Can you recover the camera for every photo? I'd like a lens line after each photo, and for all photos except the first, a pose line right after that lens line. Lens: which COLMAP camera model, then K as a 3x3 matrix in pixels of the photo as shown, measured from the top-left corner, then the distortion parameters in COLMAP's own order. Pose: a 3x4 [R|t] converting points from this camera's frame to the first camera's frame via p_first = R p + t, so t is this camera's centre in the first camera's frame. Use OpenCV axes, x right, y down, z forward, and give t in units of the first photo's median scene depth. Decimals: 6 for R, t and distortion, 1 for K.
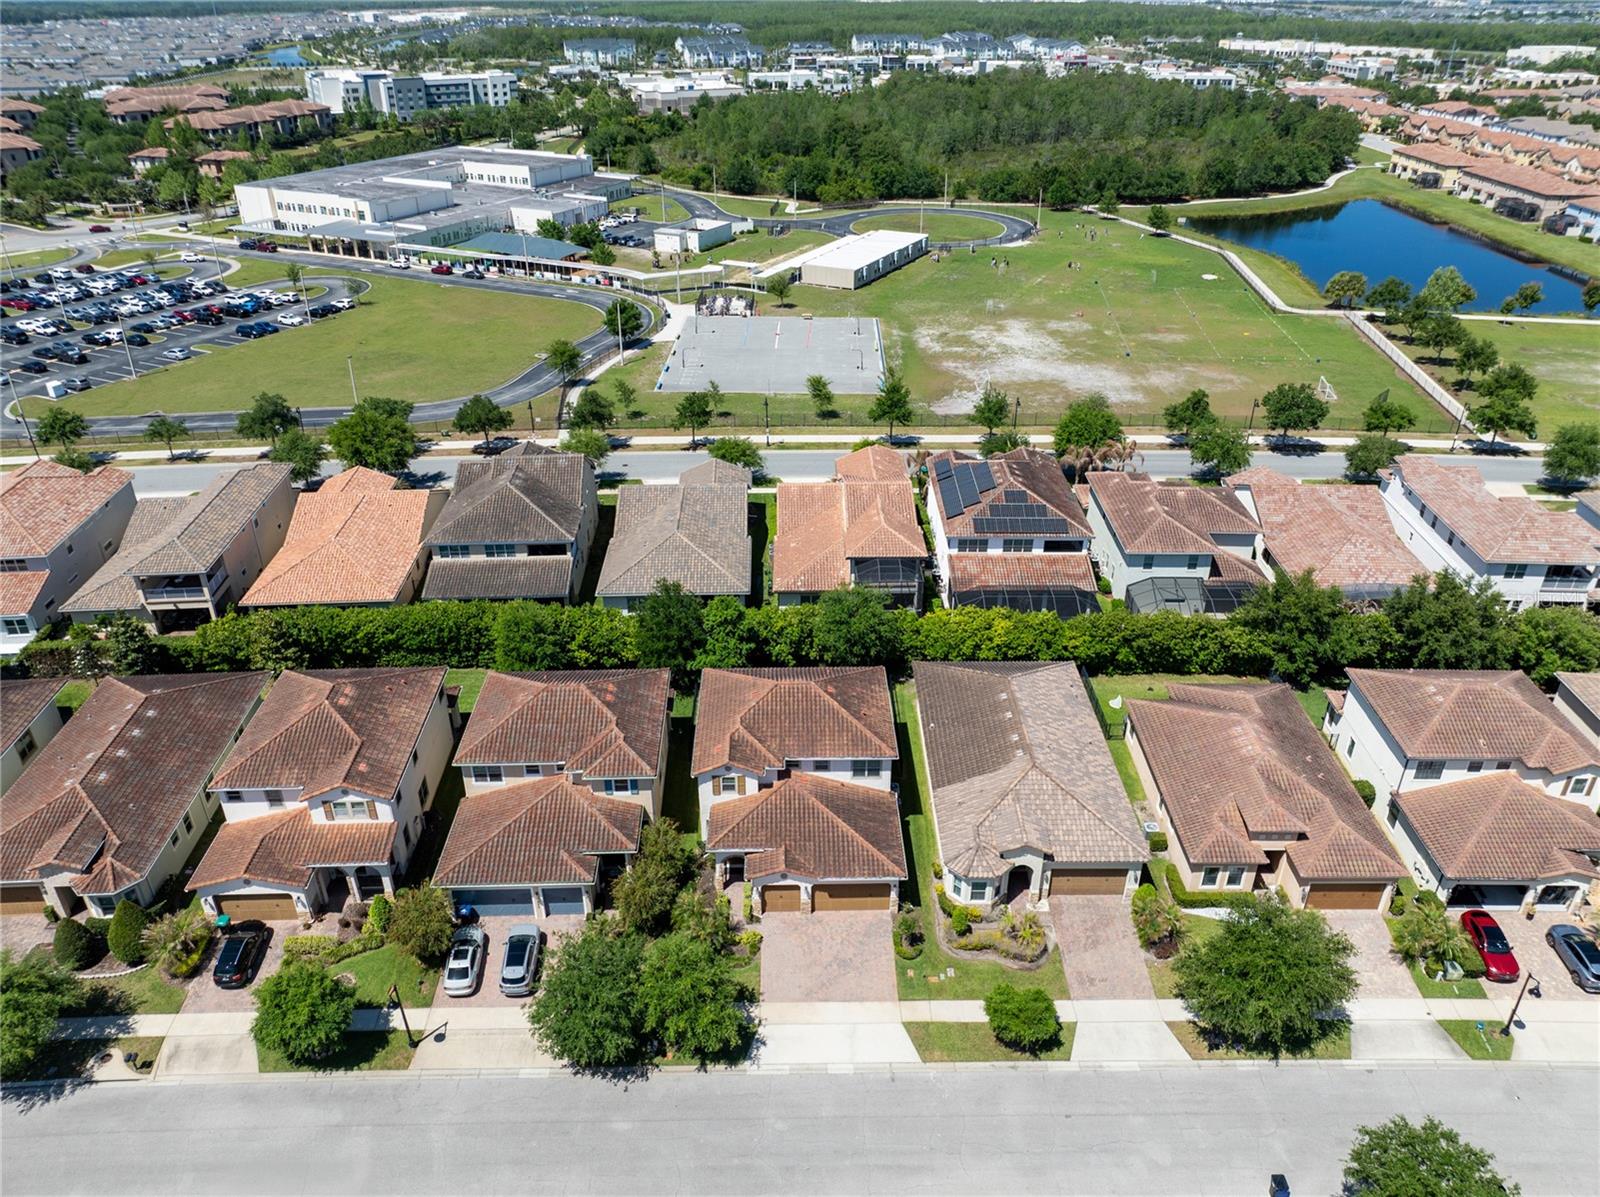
lens RADIAL K [[1118.8, 0, 799.1], [0, 1118.8, 597.6], [0, 0, 1]] dist [-0.039911, -0.001574]
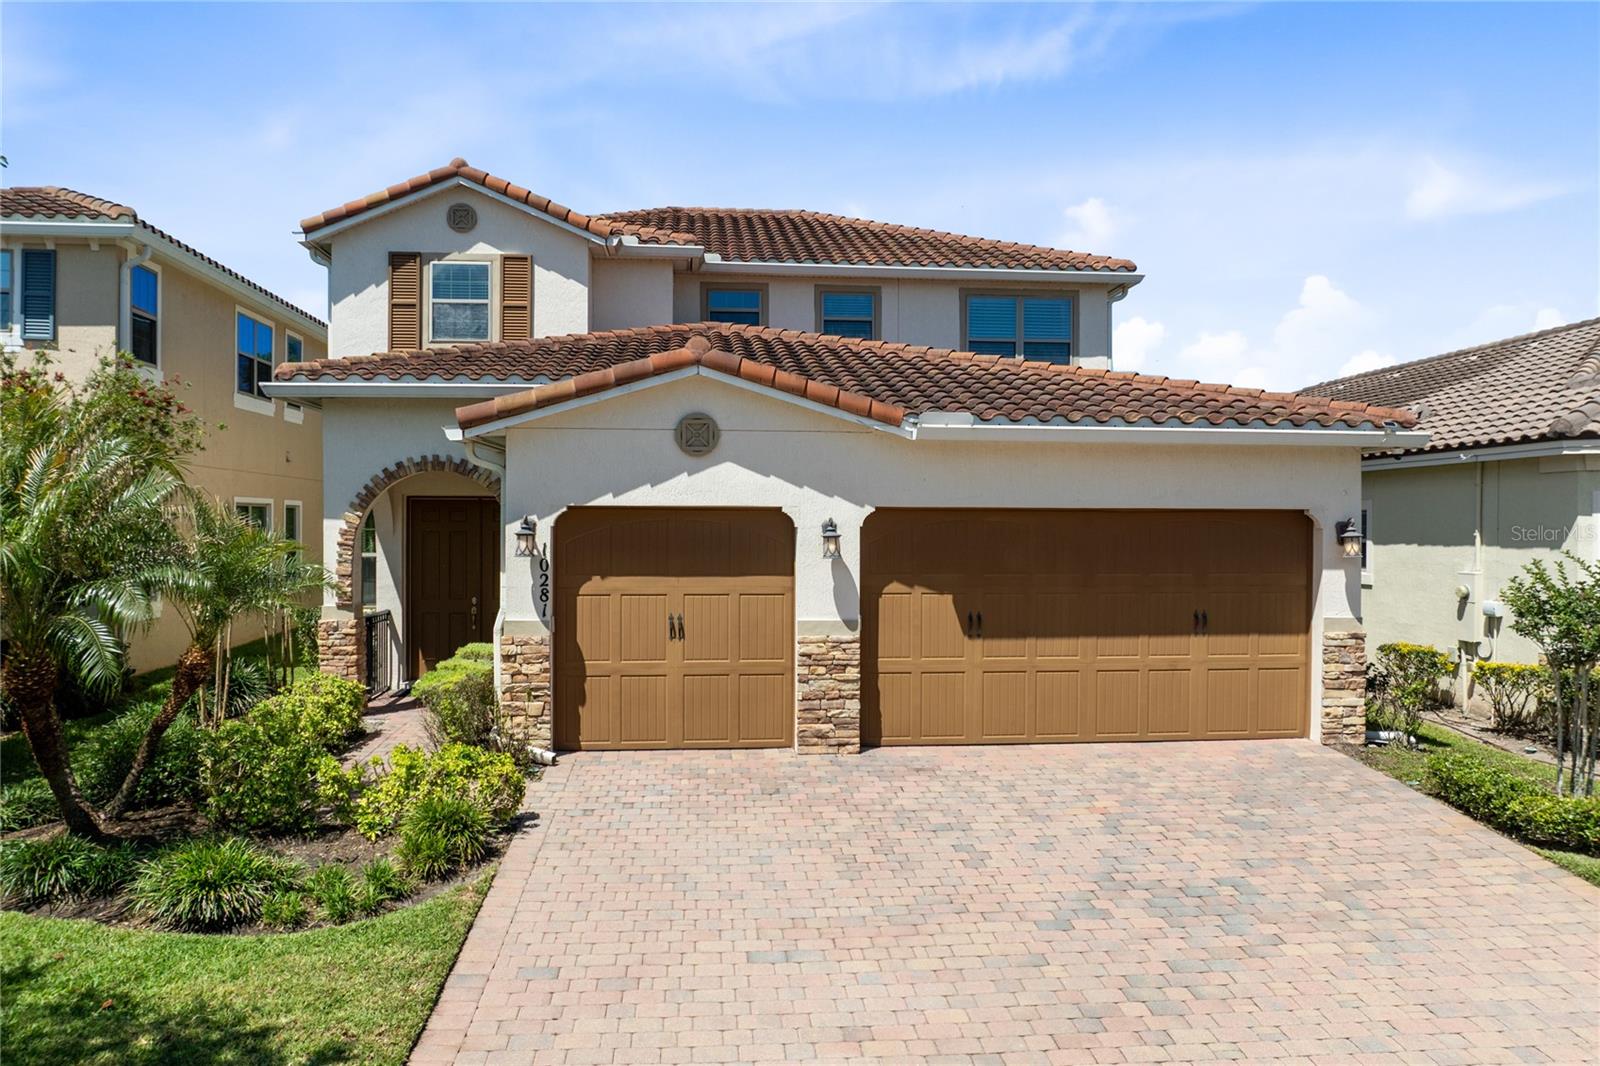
lens RADIAL K [[1137.8, 0, 797.7], [0, 1137.8, 530.5], [0, 0, 1]] dist [-0.041582, -0.001035]
pose [[0.997286, 0.004970, 0.073460, -0.010345], [0.030879, 0.877499, -0.478584, 0.324788], [-0.066840, 0.479553, 0.874964, 0.816720]]
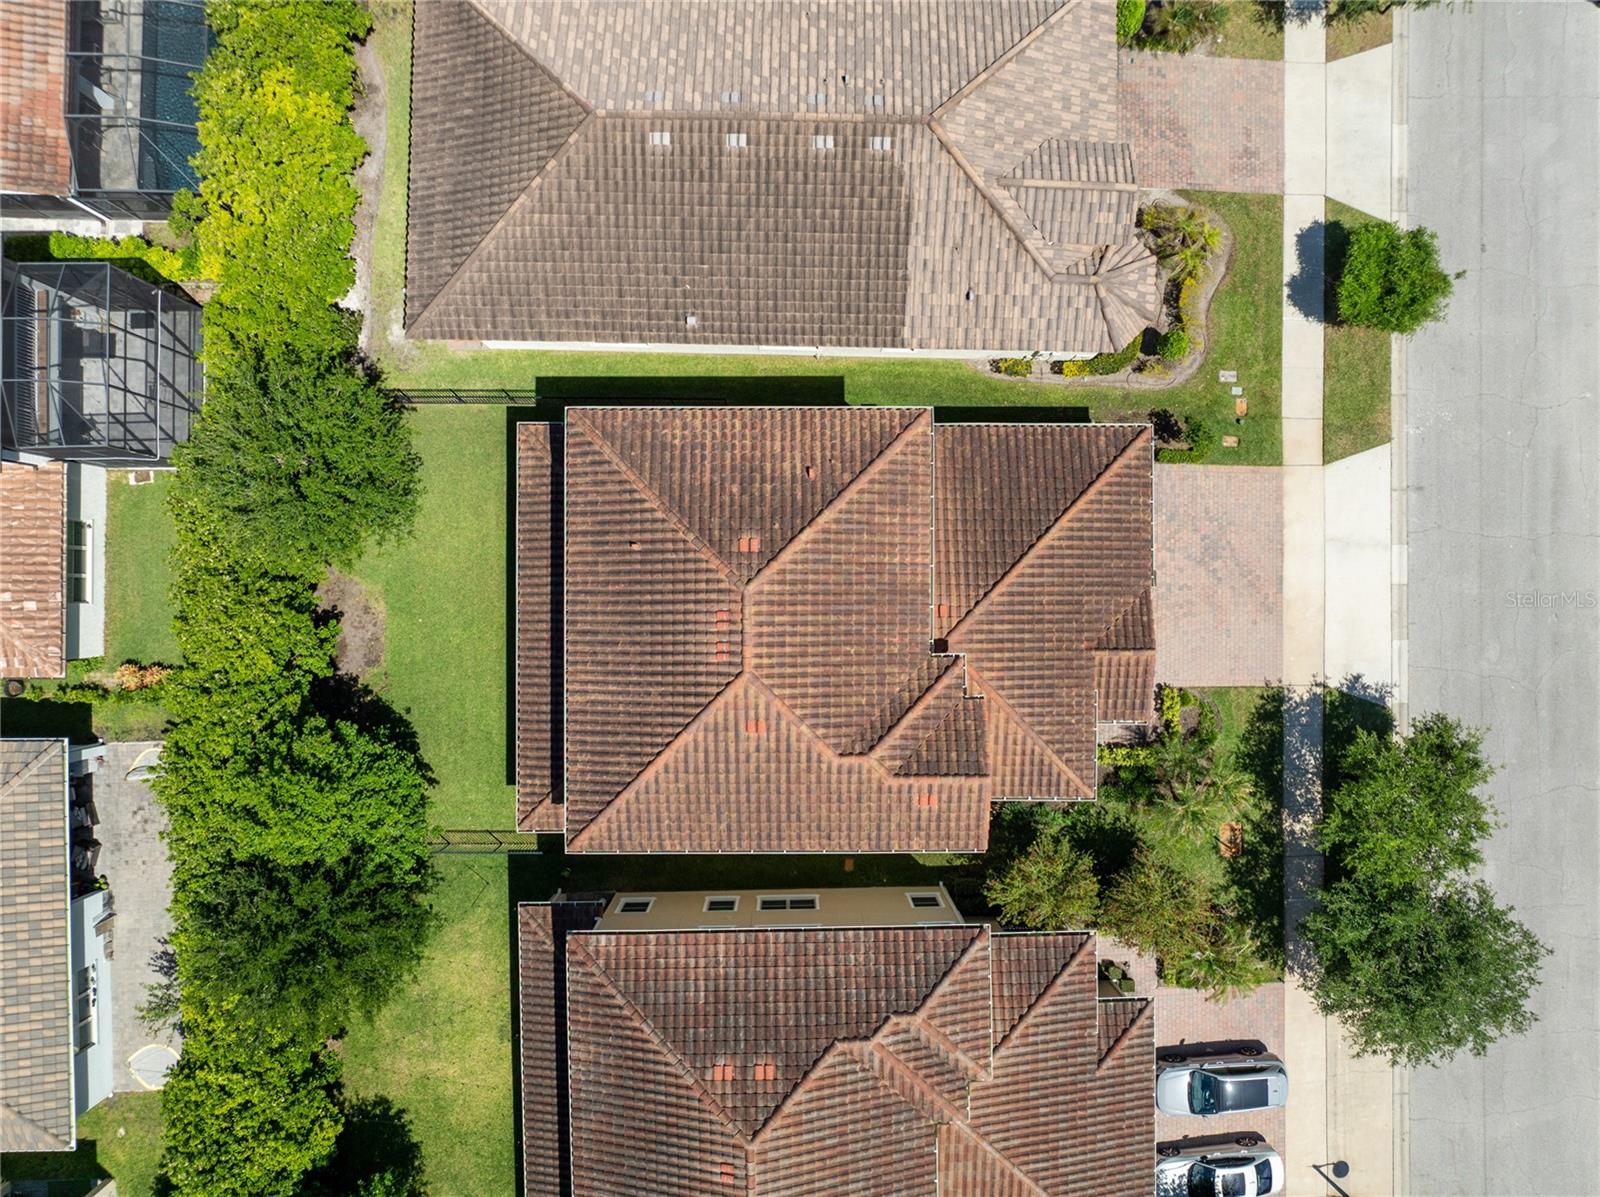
lens RADIAL K [[1118.8, 0, 803.6], [0, 1118.8, 601.4], [0, 0, 1]] dist [-0.039911, -0.001574]
pose [[0.014531, -0.999894, -0.001101, 0.008505], [0.490442, 0.006167, 0.871452, -0.287008], [-0.871352, -0.013203, 0.490480, 0.831993]]
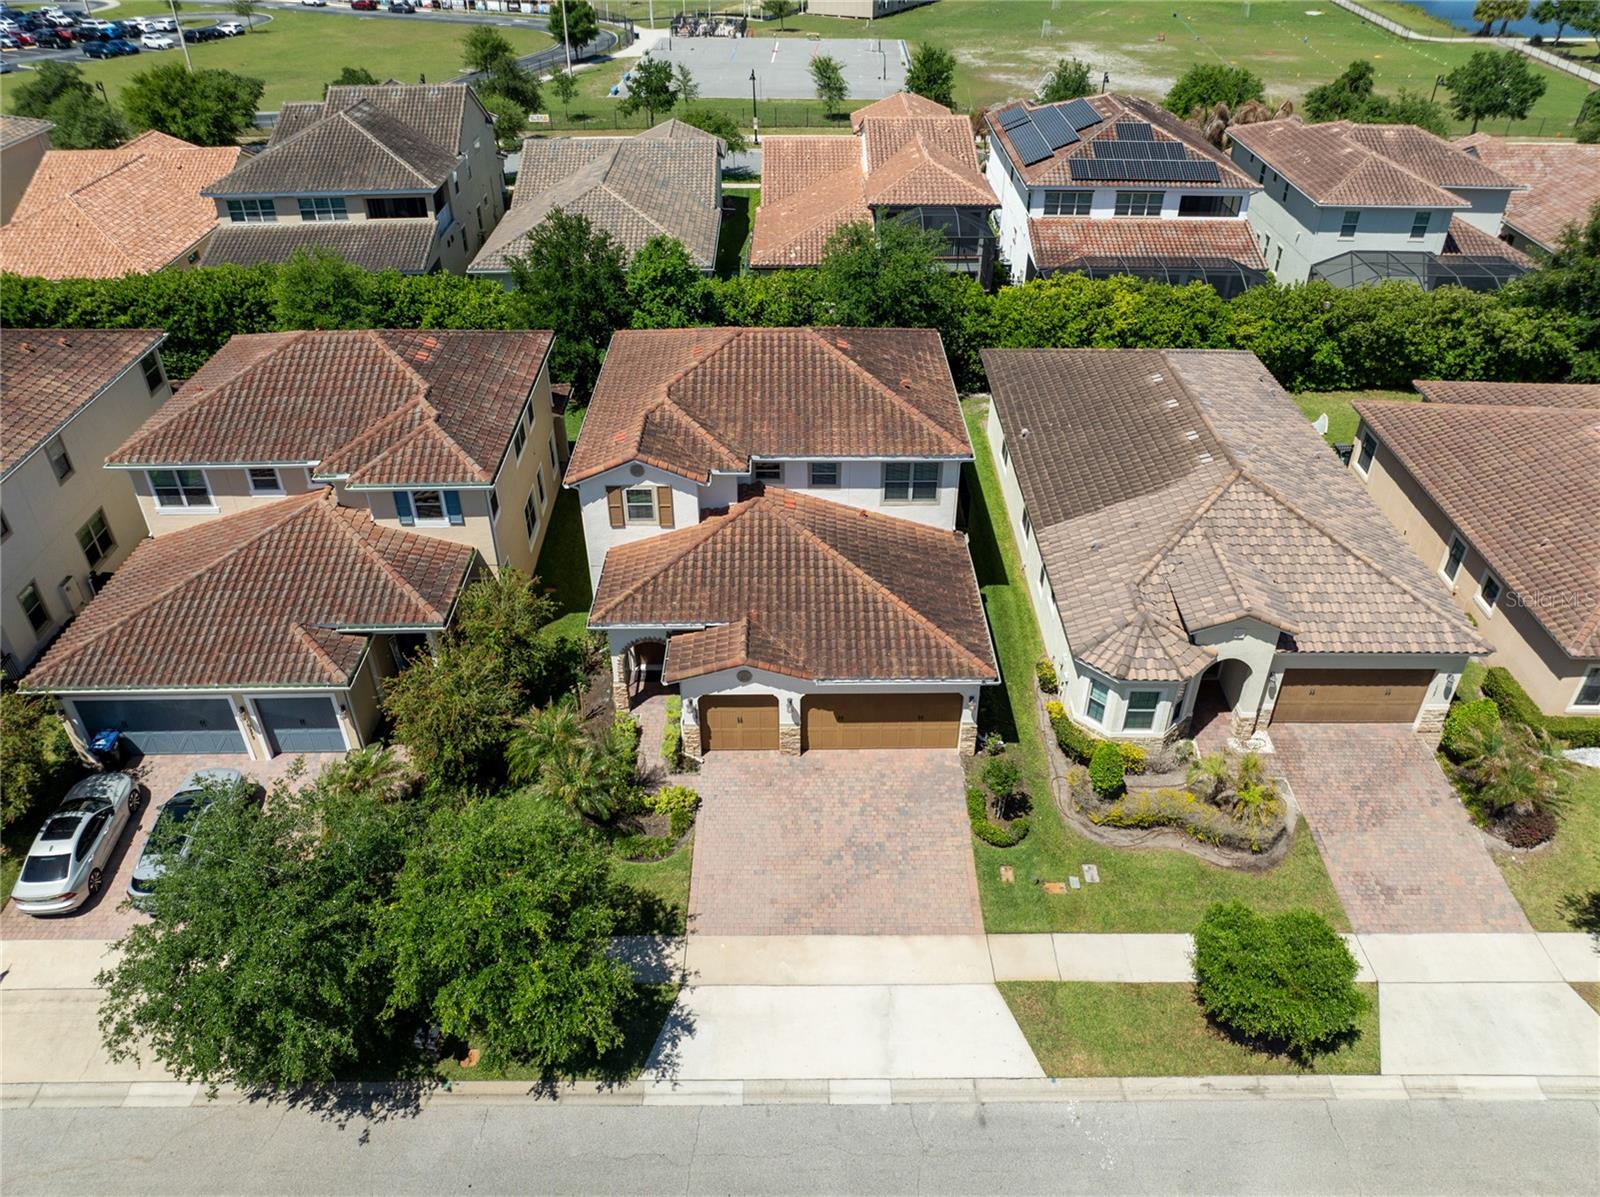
lens RADIAL K [[1118.8, 0, 796.1], [0, 1118.8, 594.8], [0, 0, 1]] dist [-0.039911, -0.001574]
pose [[0.999938, 0.004545, -0.010187, 0.013063], [-0.003494, 0.994887, 0.100930, 0.157226], [0.010594, -0.100888, 0.994841, 0.495170]]
